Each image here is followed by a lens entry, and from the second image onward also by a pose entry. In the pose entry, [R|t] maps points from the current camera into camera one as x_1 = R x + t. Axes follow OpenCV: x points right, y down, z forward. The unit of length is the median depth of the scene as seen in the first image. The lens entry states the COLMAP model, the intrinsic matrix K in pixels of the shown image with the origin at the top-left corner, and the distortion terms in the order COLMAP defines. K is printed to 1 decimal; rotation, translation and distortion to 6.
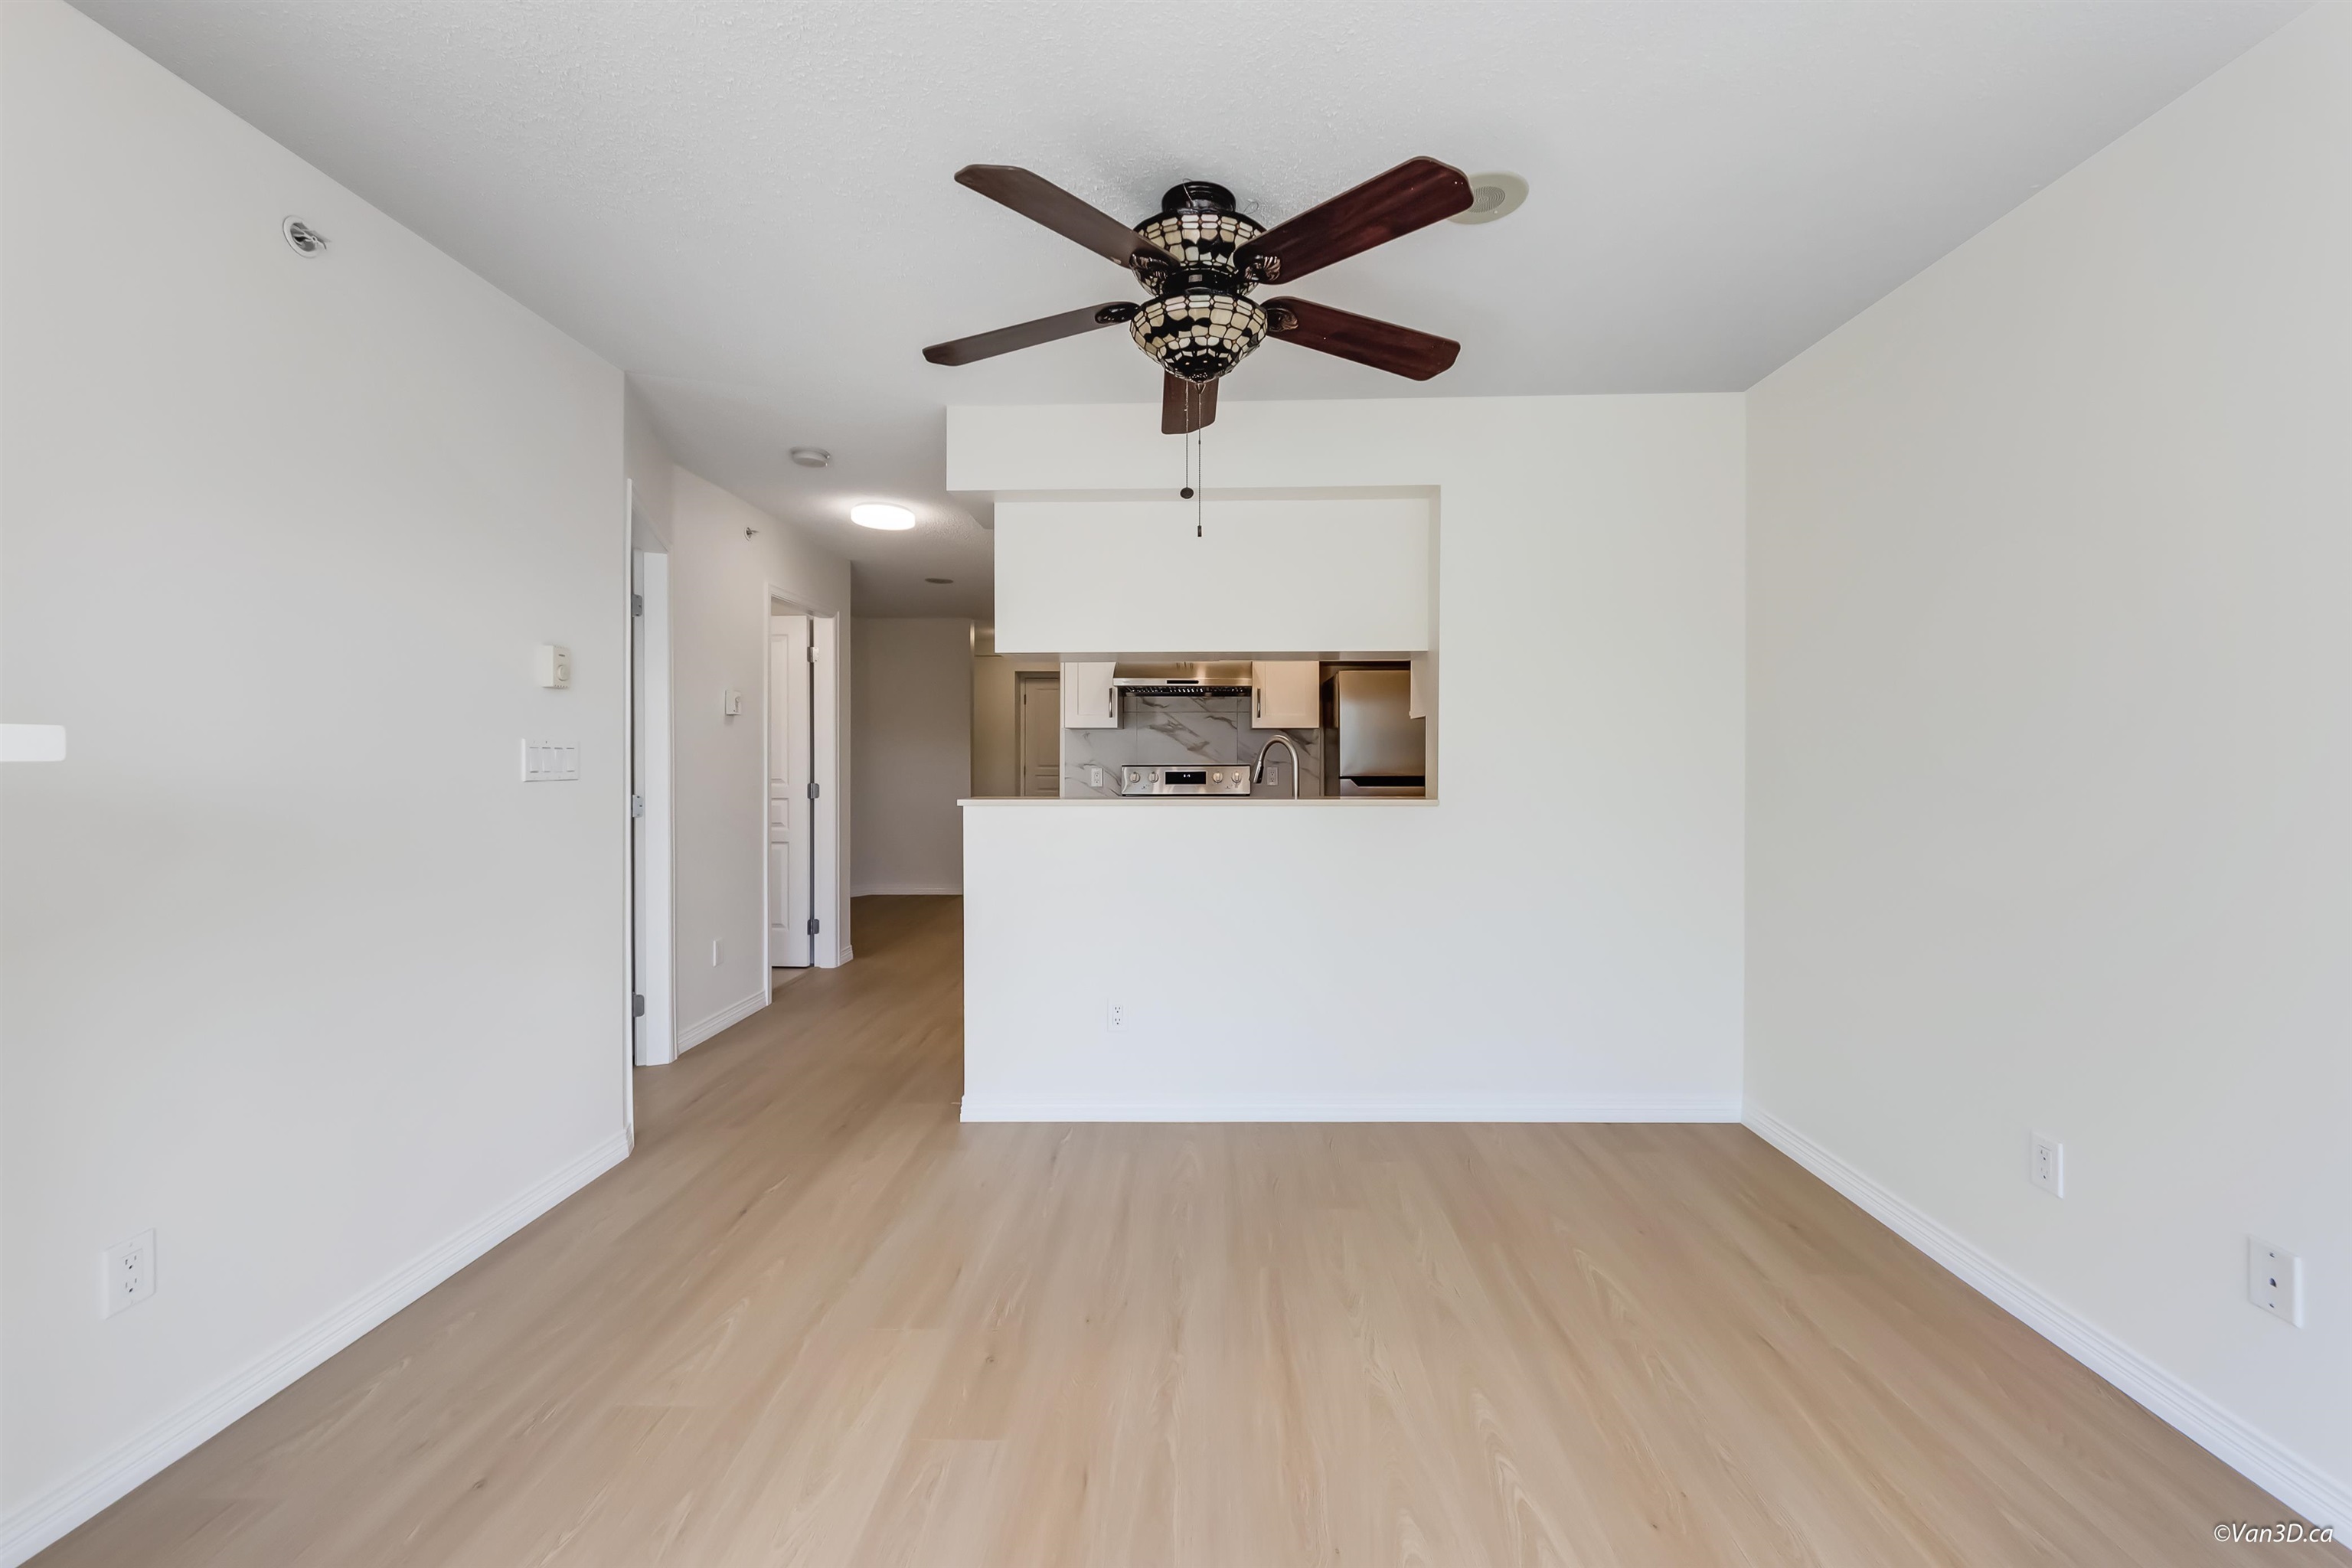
lens RADIAL K [[917.2, 0, 1200.7], [0, 917.2, 755.3], [0, 0, 1]] dist [-0.000103, -0.000118]
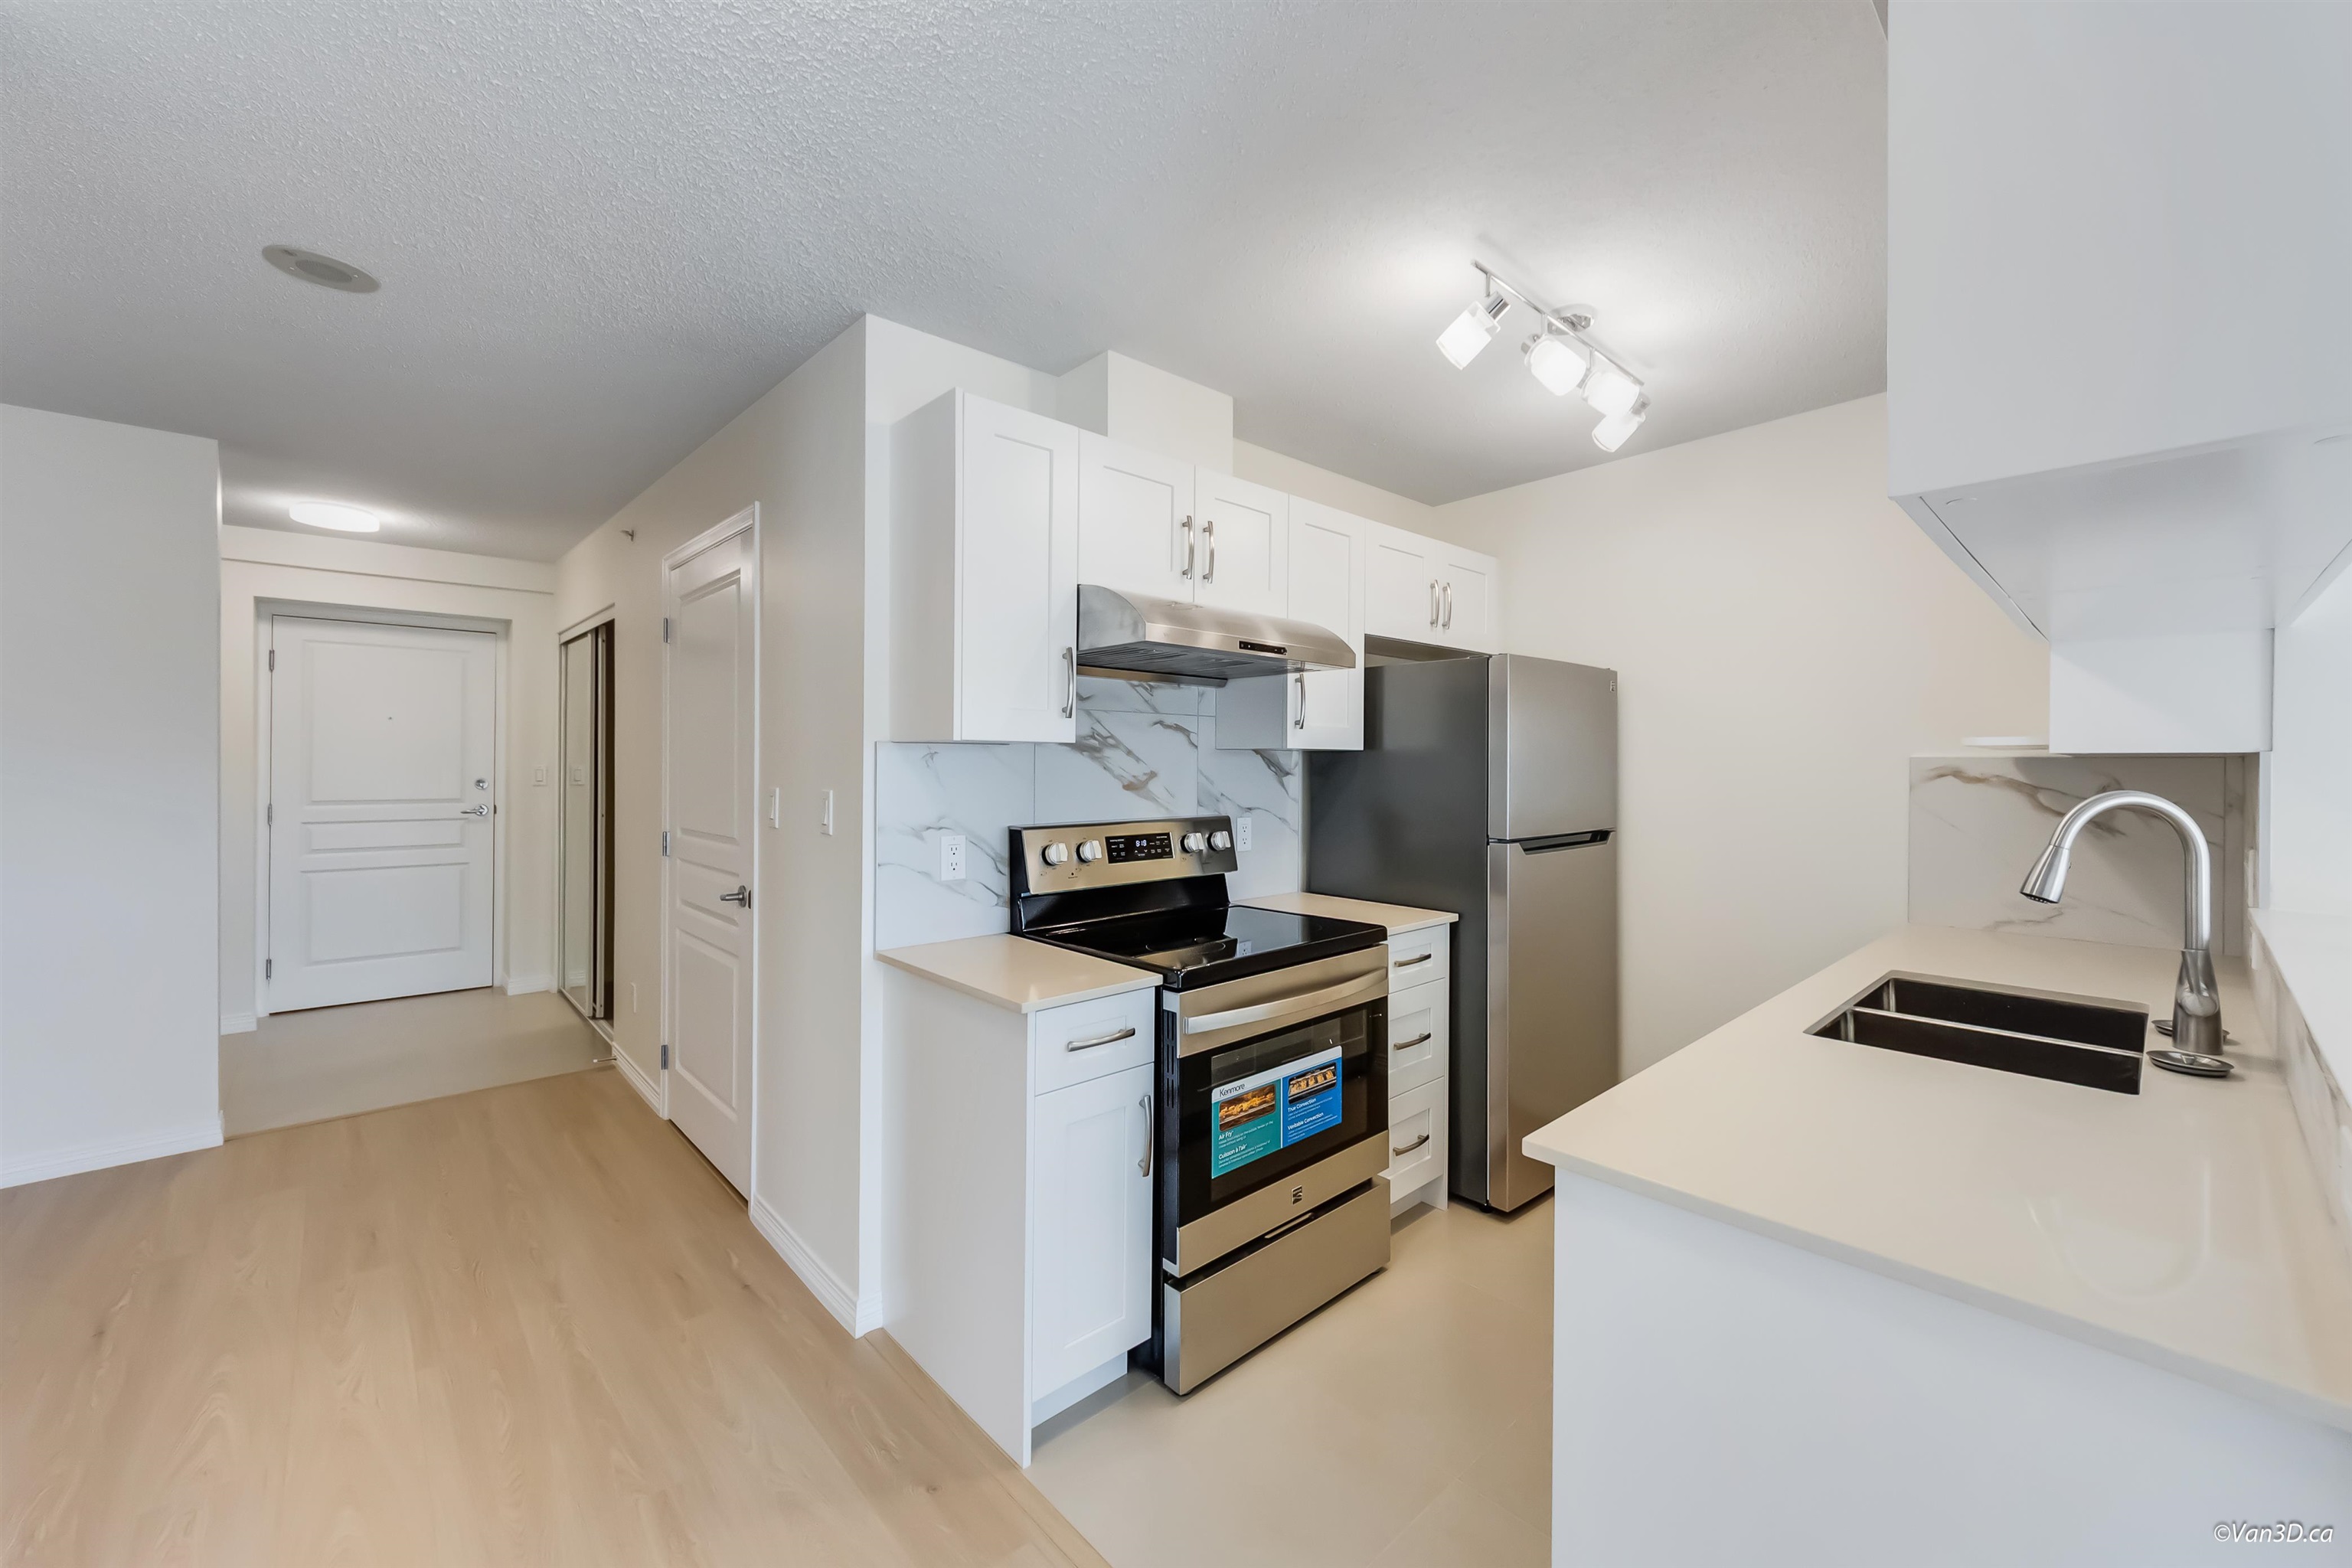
lens RADIAL K [[917.2, 0, 1200.7], [0, 917.2, 755.3], [0, 0, 1]] dist [-0.000103, -0.000118]
pose [[0.714537, 0.010836, 0.699514, -0.413712], [-0.007287, 0.999941, -0.008047, -0.025679], [-0.699560, 0.000653, 0.714574, 0.786375]]
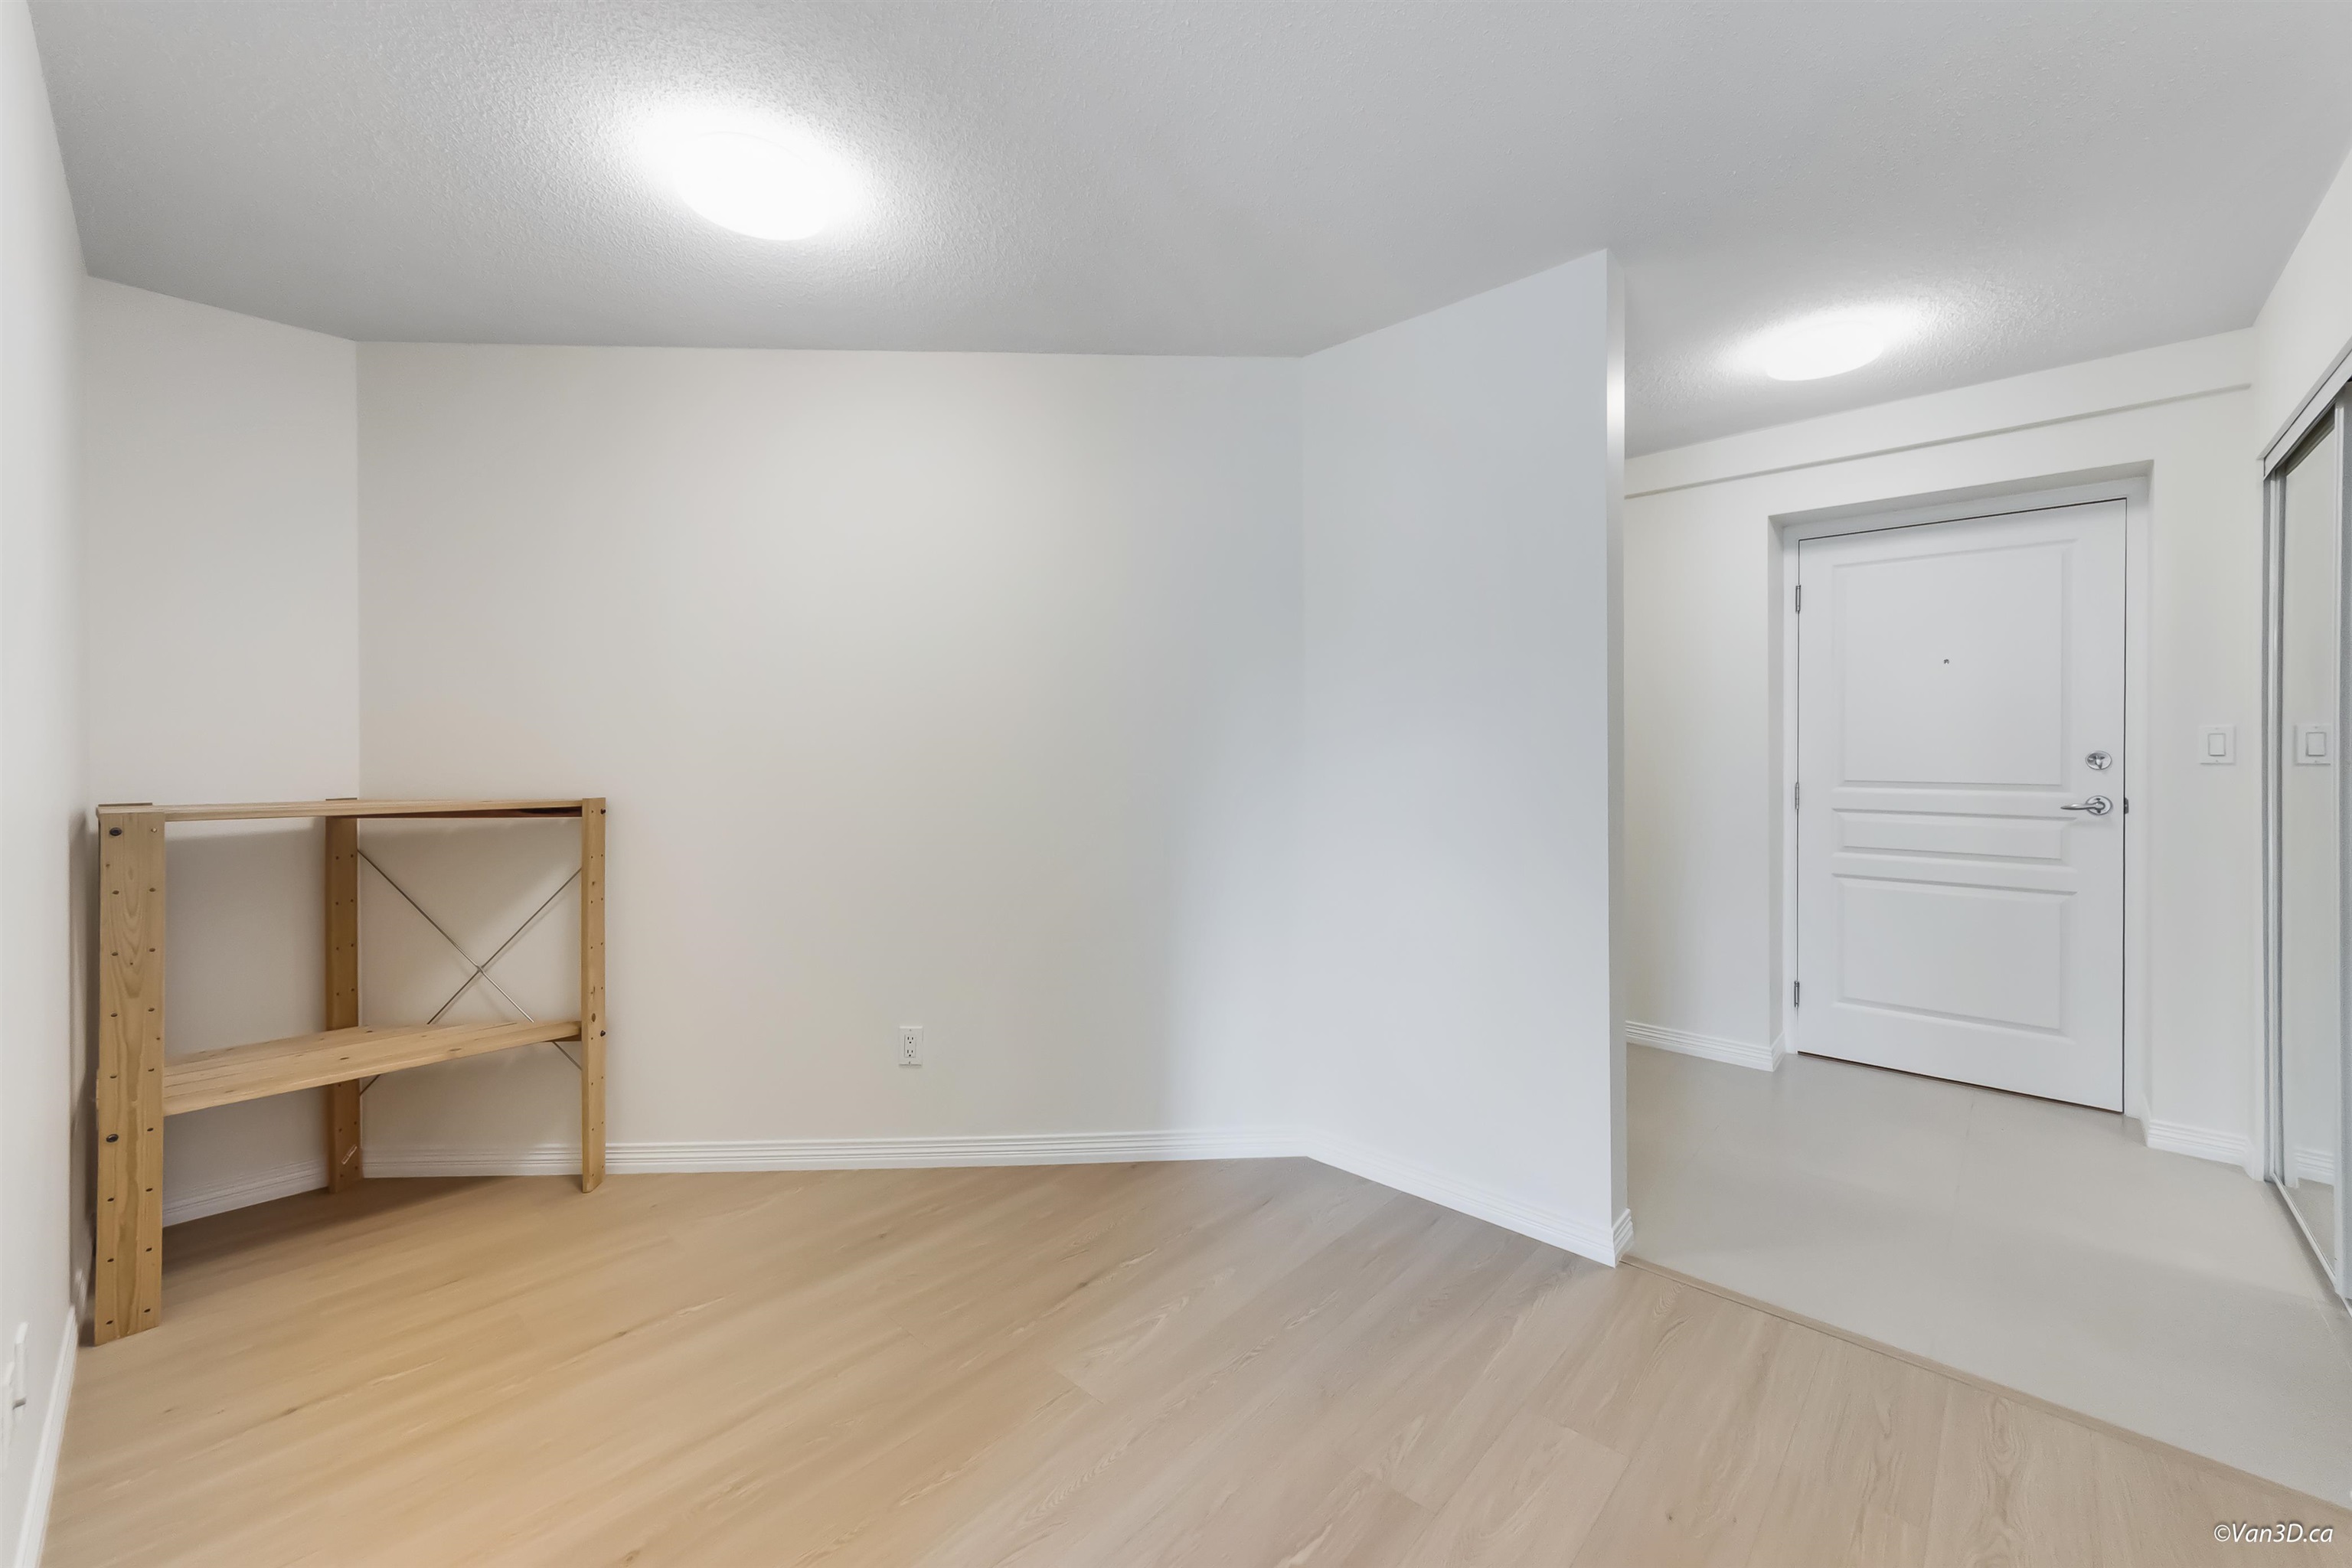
lens RADIAL K [[923.8, 0, 1179.6], [0, 923.8, 750.9], [0, 0, 1]] dist [-0.000766, 0.000058]
pose [[0.744214, 0.001316, -0.667940, -0.300647], [-0.000631, 0.999999, 0.001267, 0.000758], [0.667941, -0.000522, 0.744214, 1.297035]]
